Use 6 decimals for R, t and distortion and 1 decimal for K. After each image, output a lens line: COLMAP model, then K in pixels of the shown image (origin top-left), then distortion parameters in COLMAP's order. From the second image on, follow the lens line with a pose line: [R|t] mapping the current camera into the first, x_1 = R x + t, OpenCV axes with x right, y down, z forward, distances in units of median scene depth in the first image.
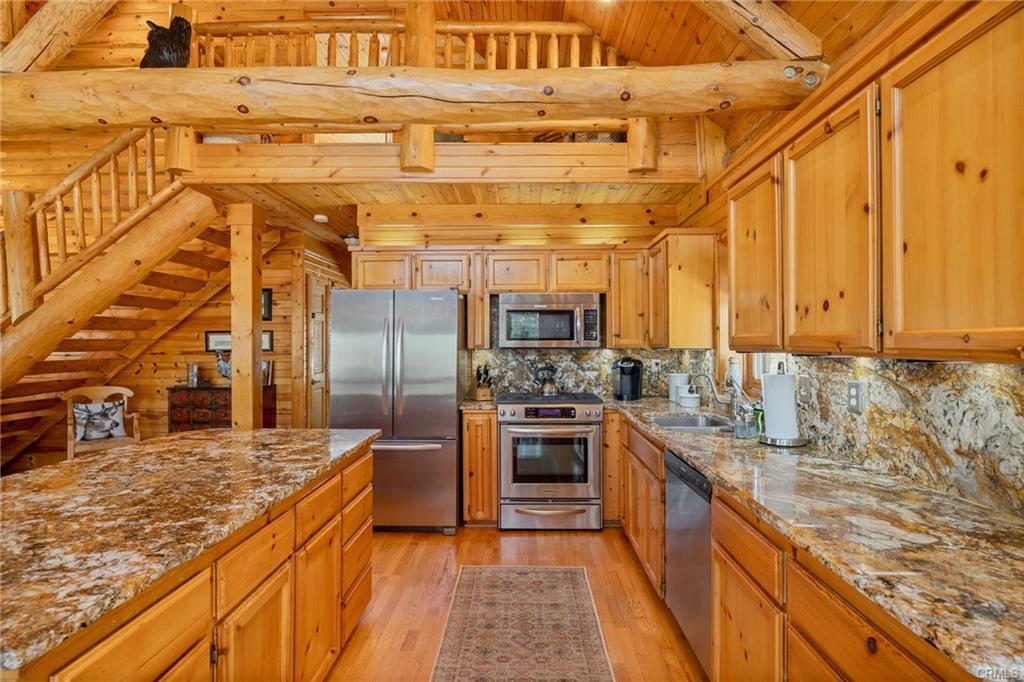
lens RADIAL K [[515.3, 0, 513.3], [0, 515.3, 340.2], [0, 0, 1]] dist [-0.001906, 0.000203]
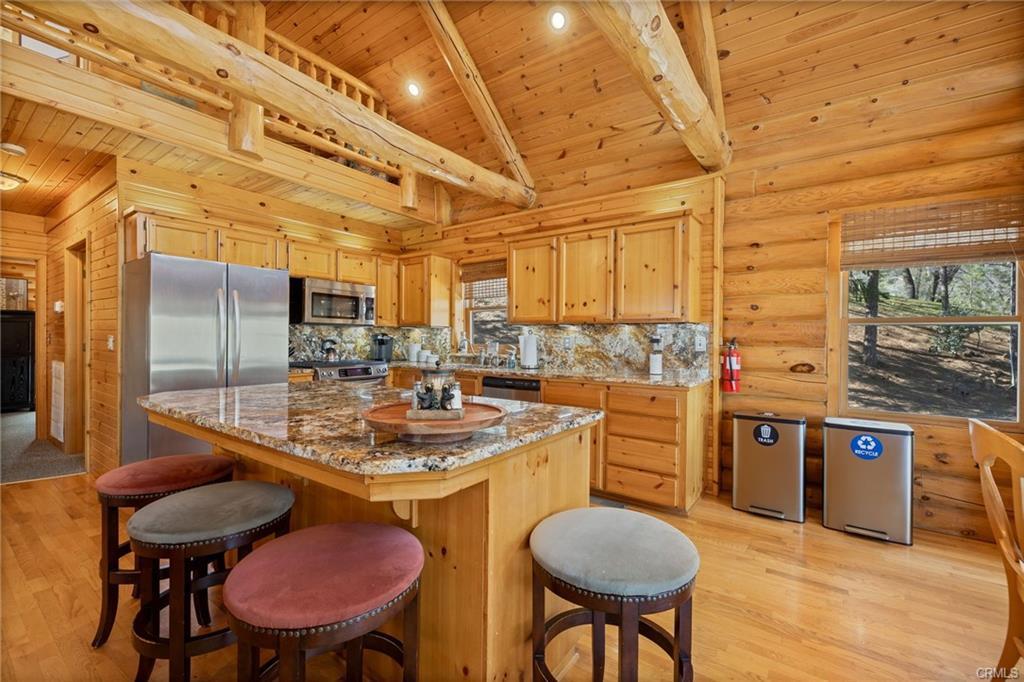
lens RADIAL K [[432.5, 0, 511.8], [0, 432.5, 340.7], [0, 0, 1]] dist [0.001665, 0.000230]
pose [[0.573278, 0.000269, 0.819361, -0.721854], [-0.010966, 0.999913, 0.007345, 0.054290], [-0.819287, -0.013196, 0.573231, 0.025577]]
